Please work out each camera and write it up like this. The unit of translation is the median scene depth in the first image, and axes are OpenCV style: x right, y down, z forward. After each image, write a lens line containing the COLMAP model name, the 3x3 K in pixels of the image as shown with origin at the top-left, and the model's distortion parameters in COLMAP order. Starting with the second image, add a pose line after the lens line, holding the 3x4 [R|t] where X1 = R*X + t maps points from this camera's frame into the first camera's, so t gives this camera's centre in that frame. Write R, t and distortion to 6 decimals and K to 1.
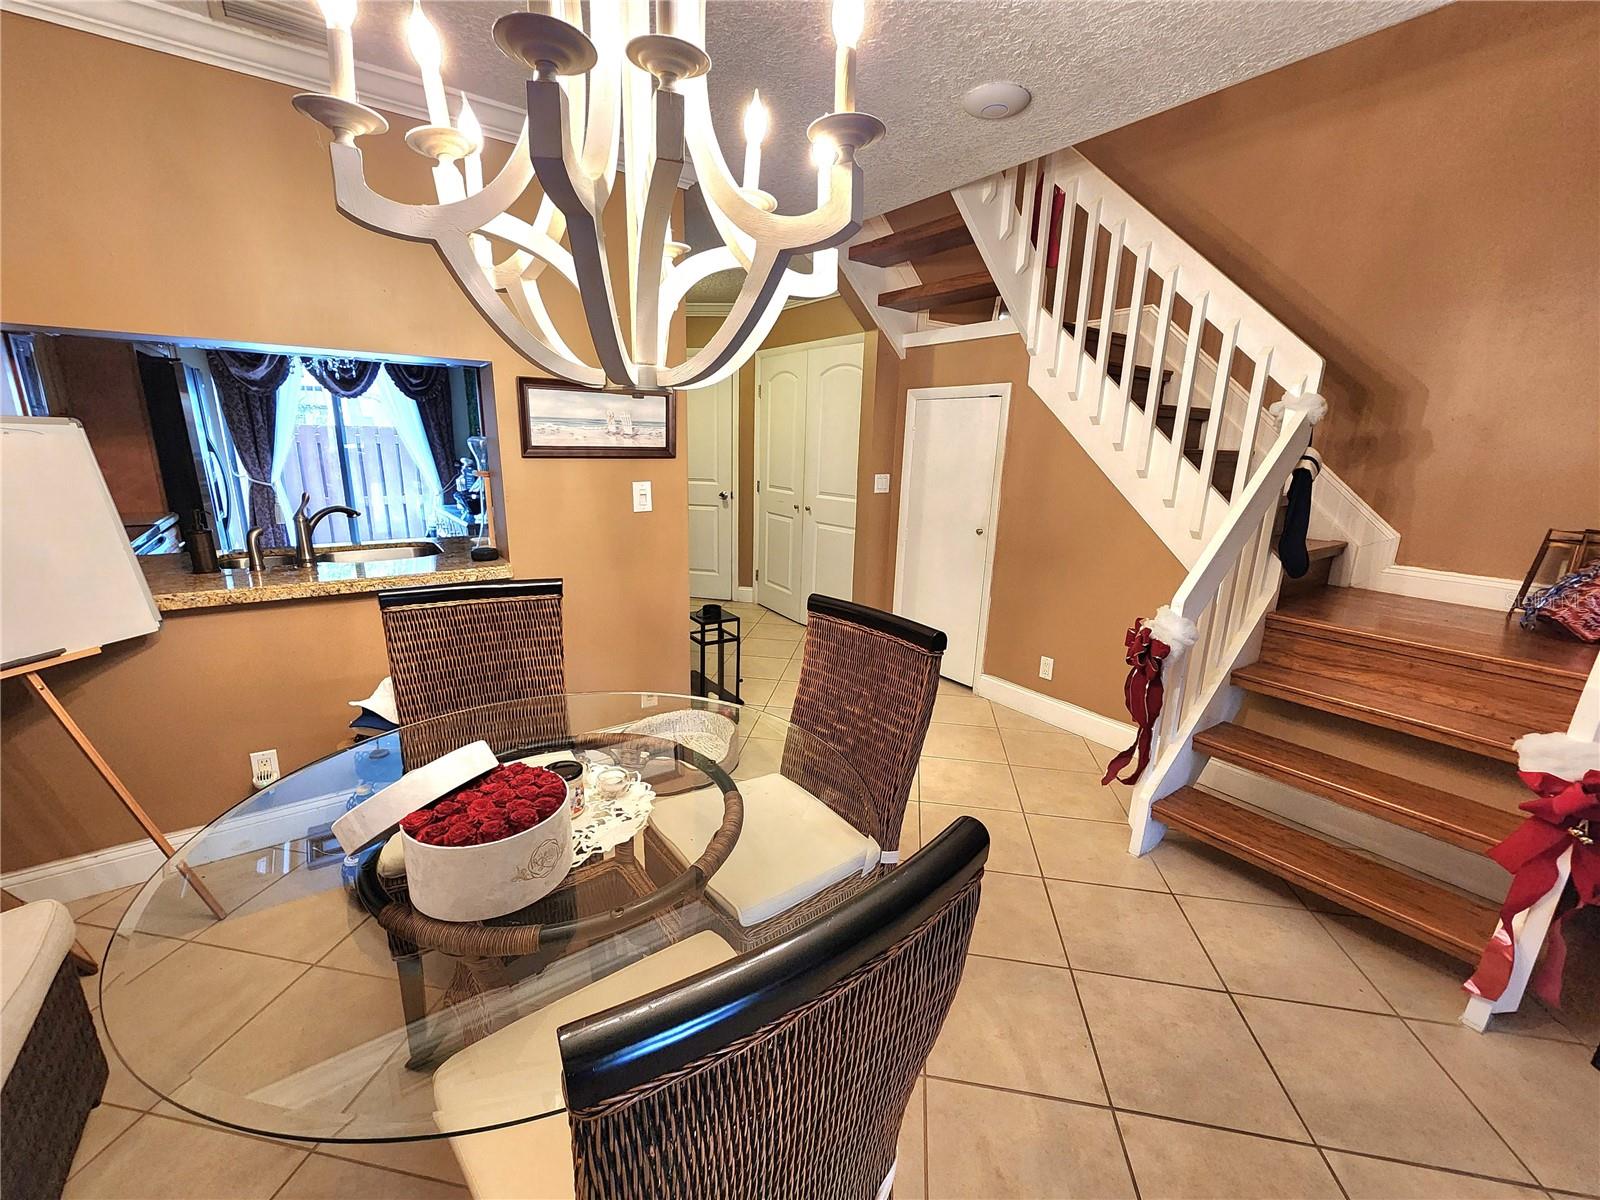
lens RADIAL K [[653.8, 0, 787.1], [0, 653.8, 614.6], [0, 0, 1]] dist [0.001646, 0.000232]
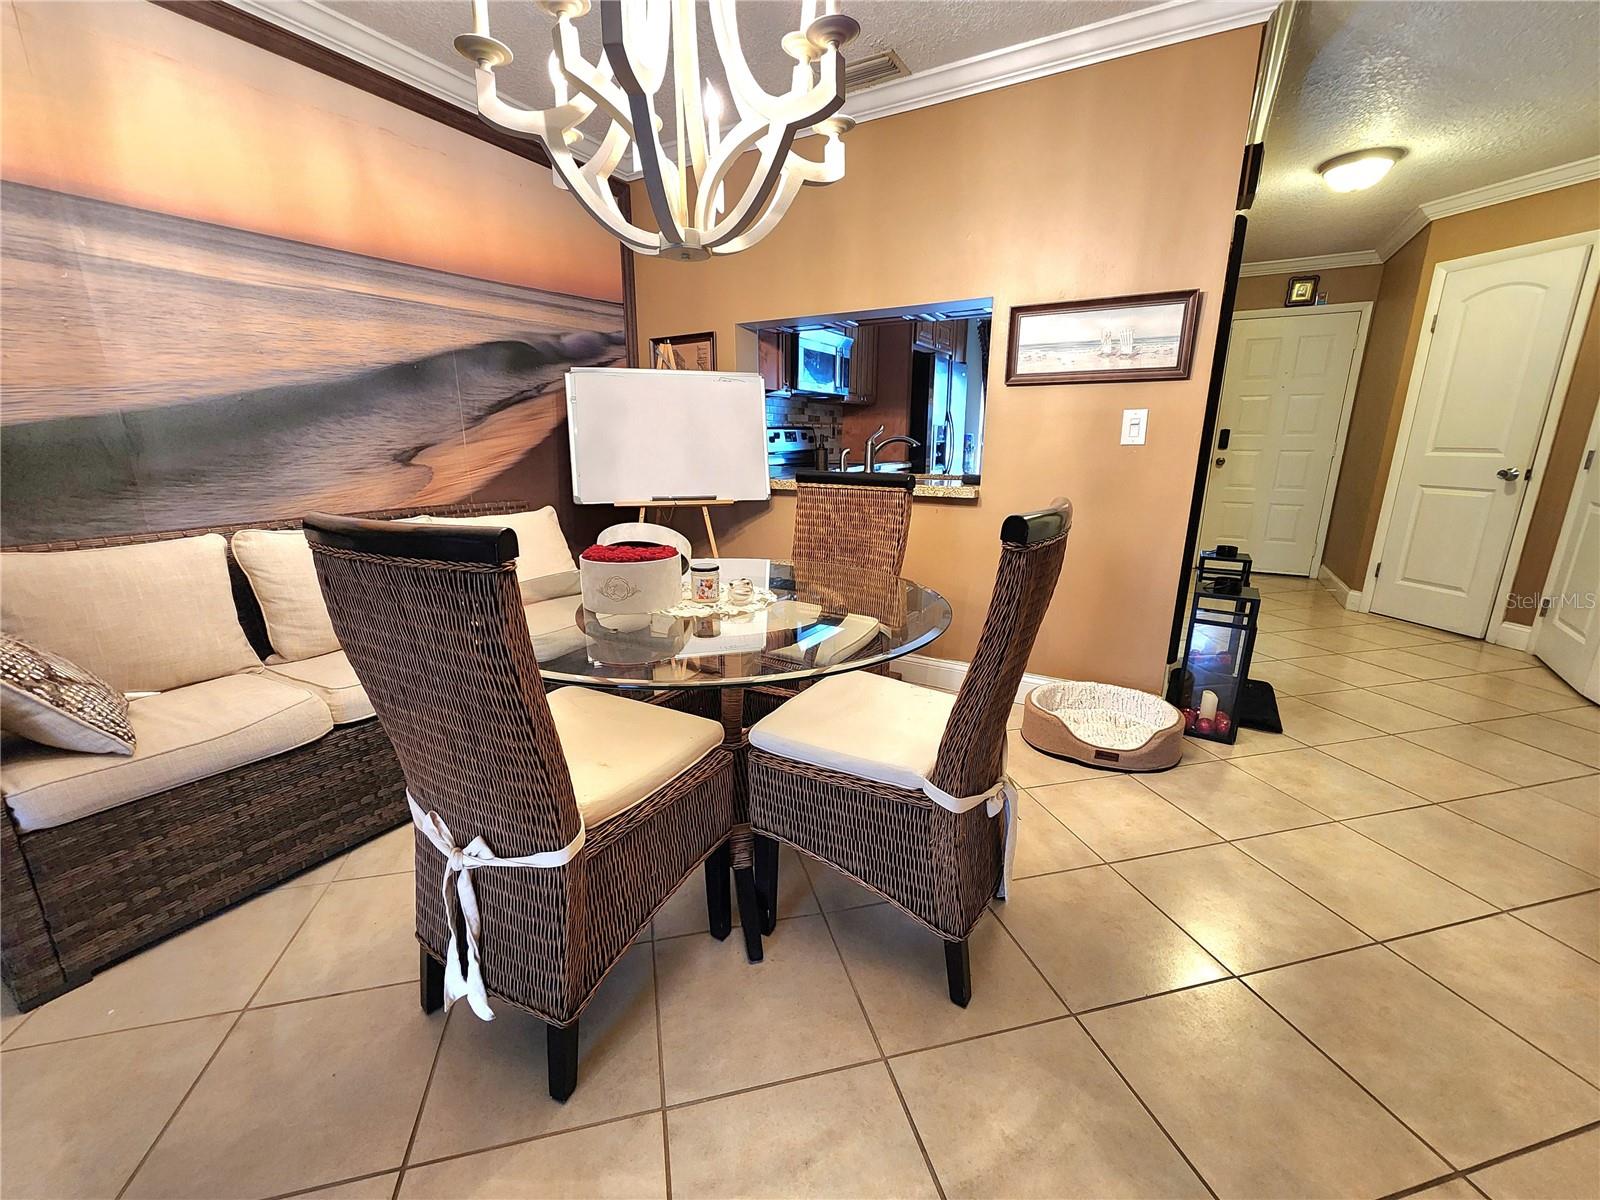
lens RADIAL K [[656.4, 0, 799.9], [0, 656.4, 609.4], [0, 0, 1]] dist [-0.001816, -0.000339]
pose [[0.415056, 0.209821, -0.885270, 0.424226], [-0.228024, 0.965977, 0.122042, 0.049859], [0.880758, 0.151209, 0.448778, 0.257611]]
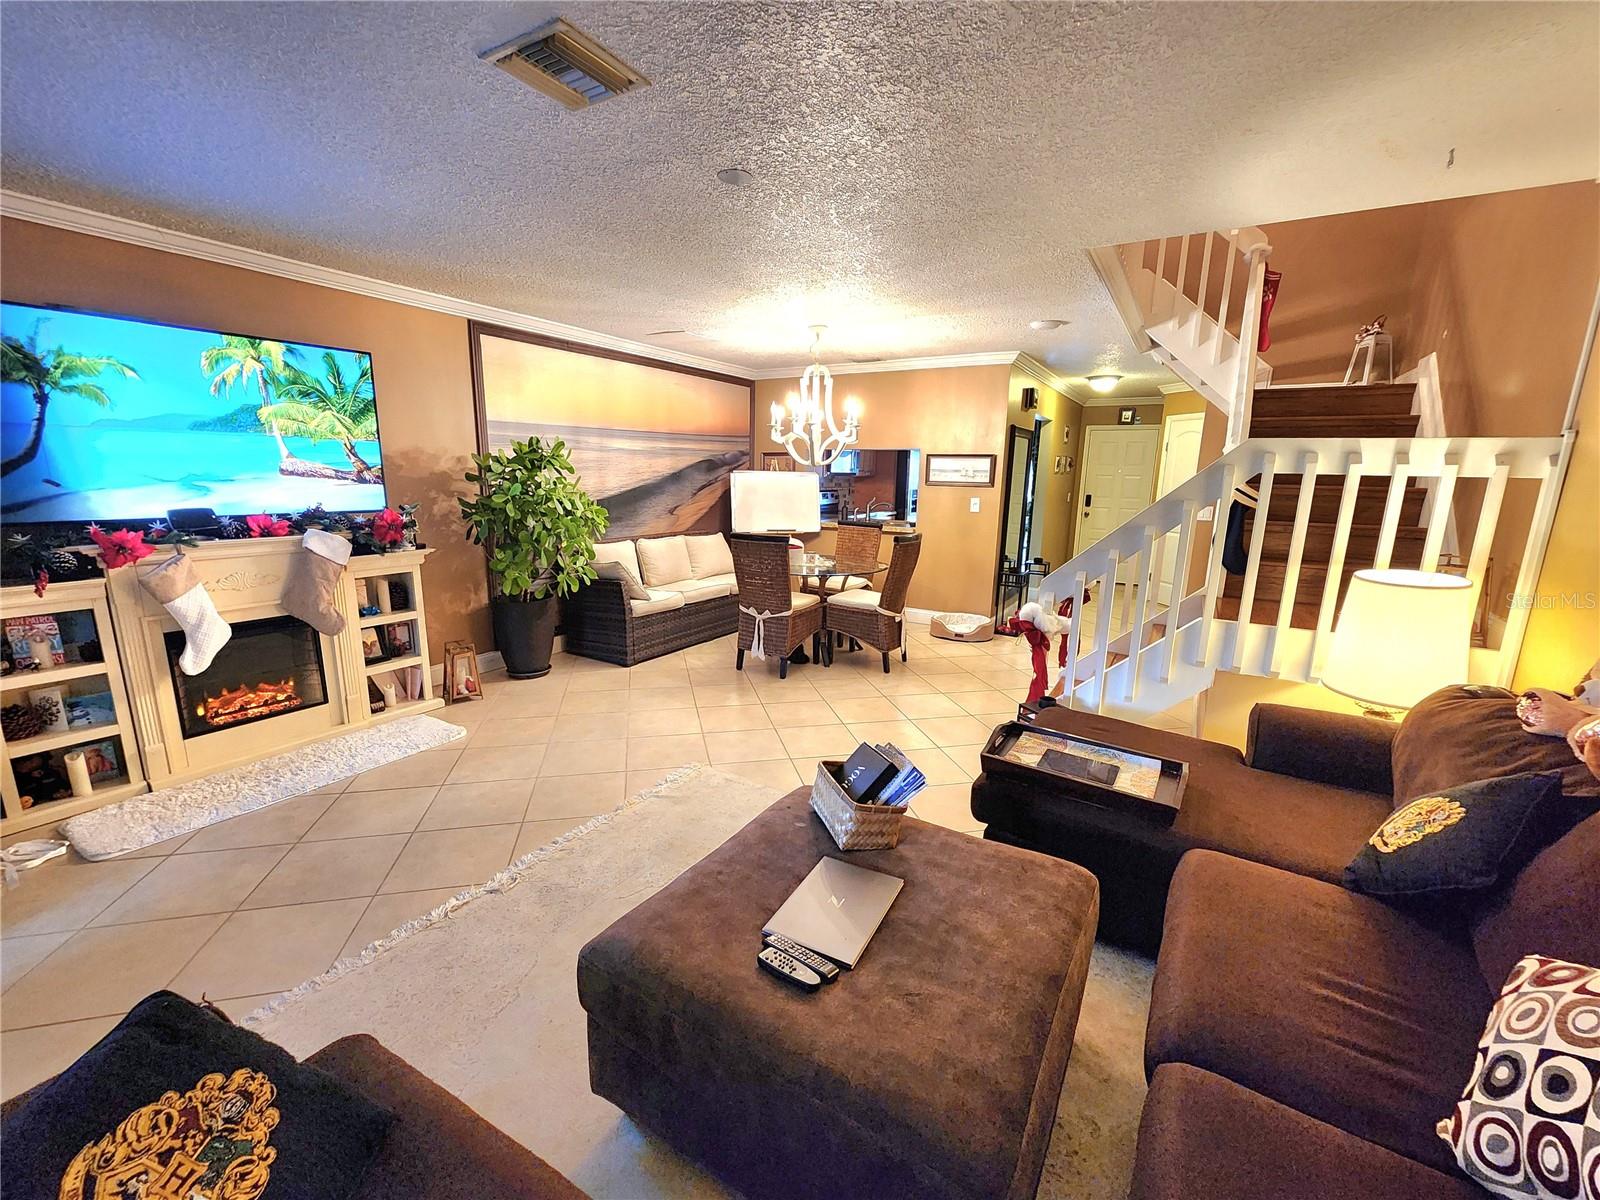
lens RADIAL K [[653.8, 0, 787.1], [0, 653.8, 614.6], [0, 0, 1]] dist [0.001646, 0.000232]
pose [[0.382856, 0.181821, -0.905738, 1.562744], [-0.246783, 0.964939, 0.089390, 0.127310], [0.890235, 0.189297, 0.414303, -0.365456]]
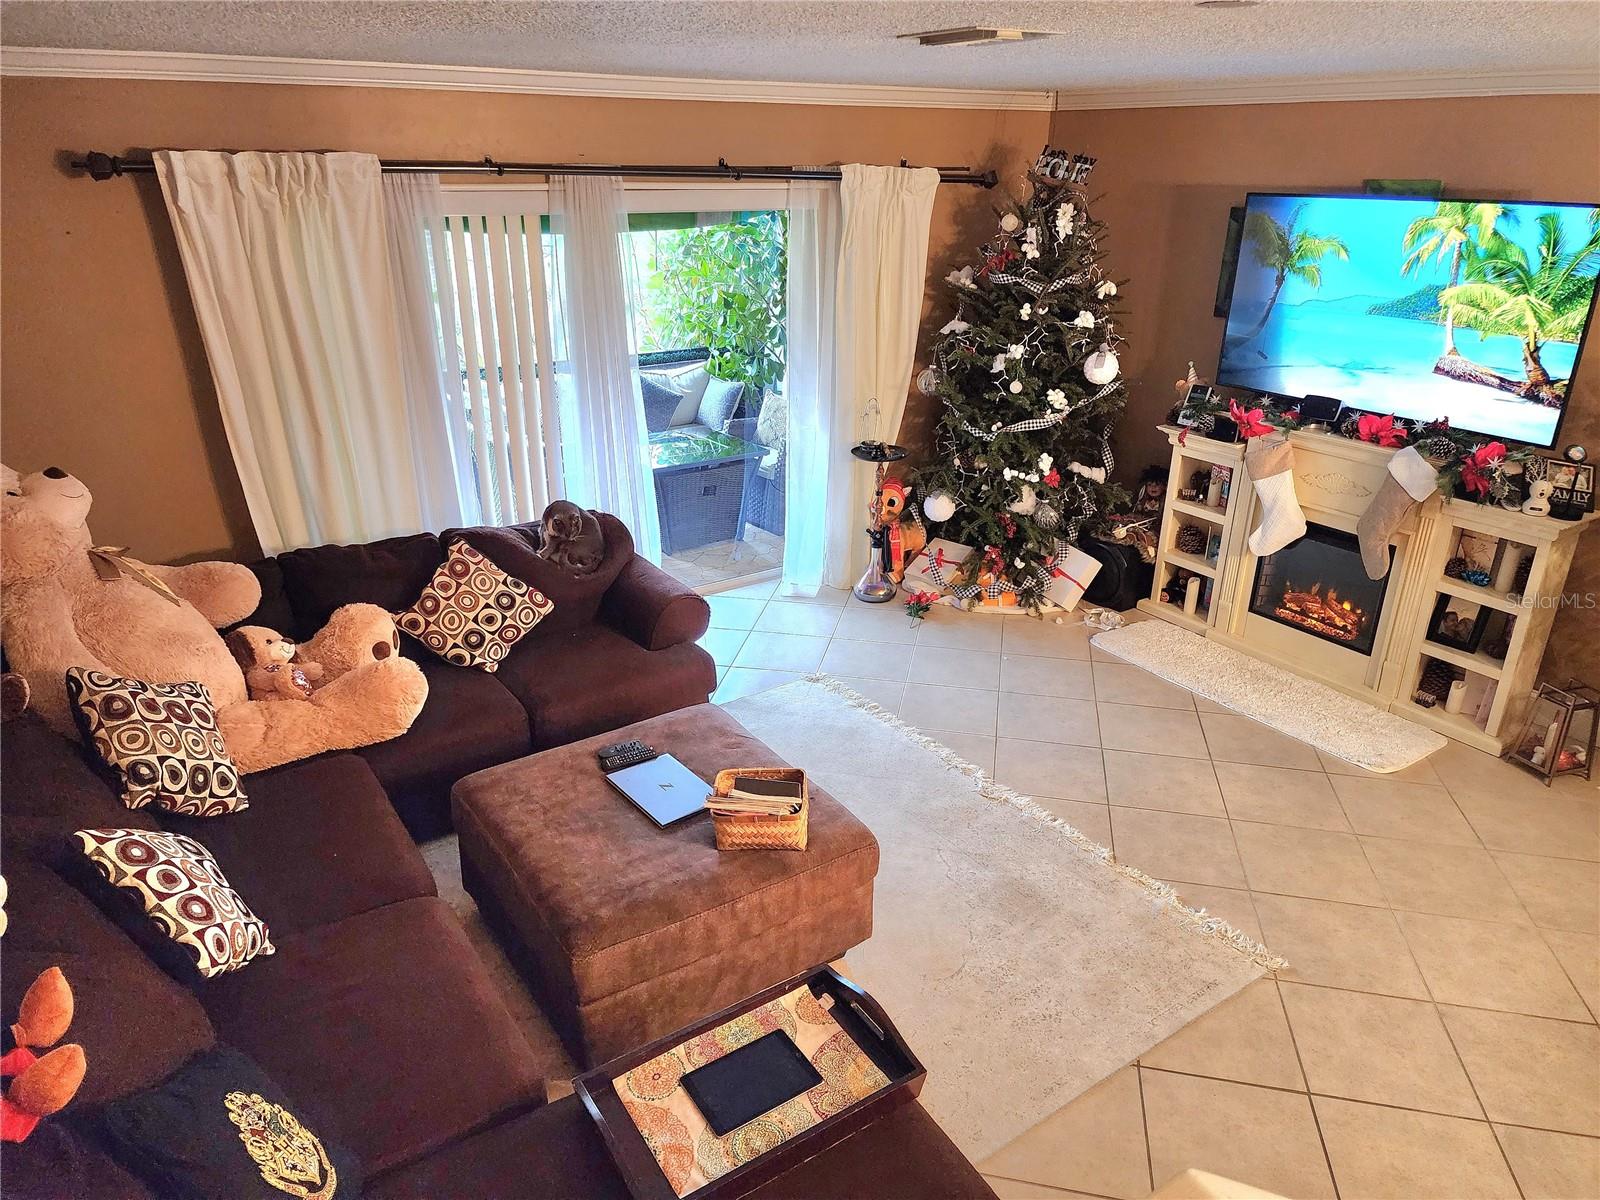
lens RADIAL K [[1069.9, 0, 800.0], [0, 1069.9, 600.0], [0, 0, 1]] dist [0.084299, -0.067992]
pose [[-0.999309, -0.037003, 0.003572, 0.979990], [-0.027218, 0.793703, 0.607696, -0.457555], [-0.025322, 0.607179, -0.794161, 0.730178]]
